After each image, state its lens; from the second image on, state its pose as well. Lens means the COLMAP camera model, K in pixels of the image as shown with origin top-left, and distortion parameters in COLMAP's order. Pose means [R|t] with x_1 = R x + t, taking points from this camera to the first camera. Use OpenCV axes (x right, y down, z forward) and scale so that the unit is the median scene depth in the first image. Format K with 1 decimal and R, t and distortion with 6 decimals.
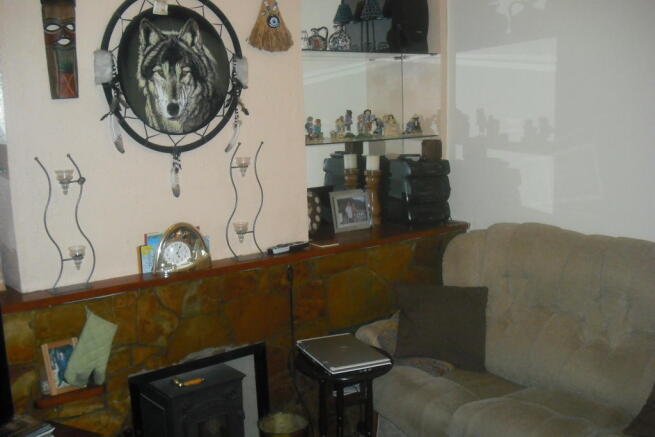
lens RADIAL K [[759.7, 0, 327.5], [0, 759.7, 218.5], [0, 0, 1]] dist [-0.022104, 0.009881]
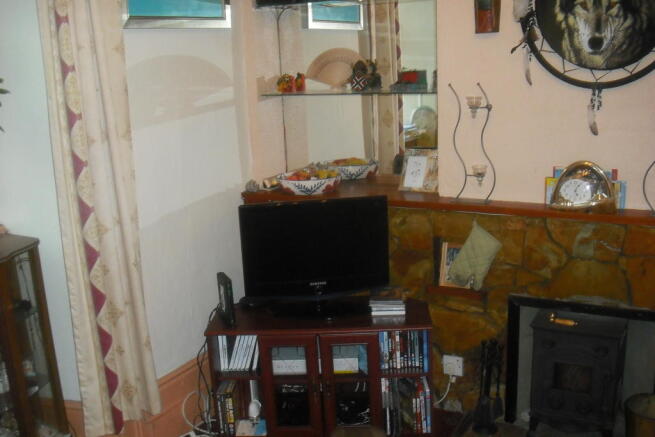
lens RADIAL K [[759.7, 0, 327.5], [0, 759.7, 218.5], [0, 0, 1]] dist [-0.022104, 0.009881]
pose [[0.419681, 0.198790, -0.885635, 0.555160], [-0.135273, 0.978524, 0.155537, -0.029451], [0.897535, 0.054526, 0.437559, 0.284647]]
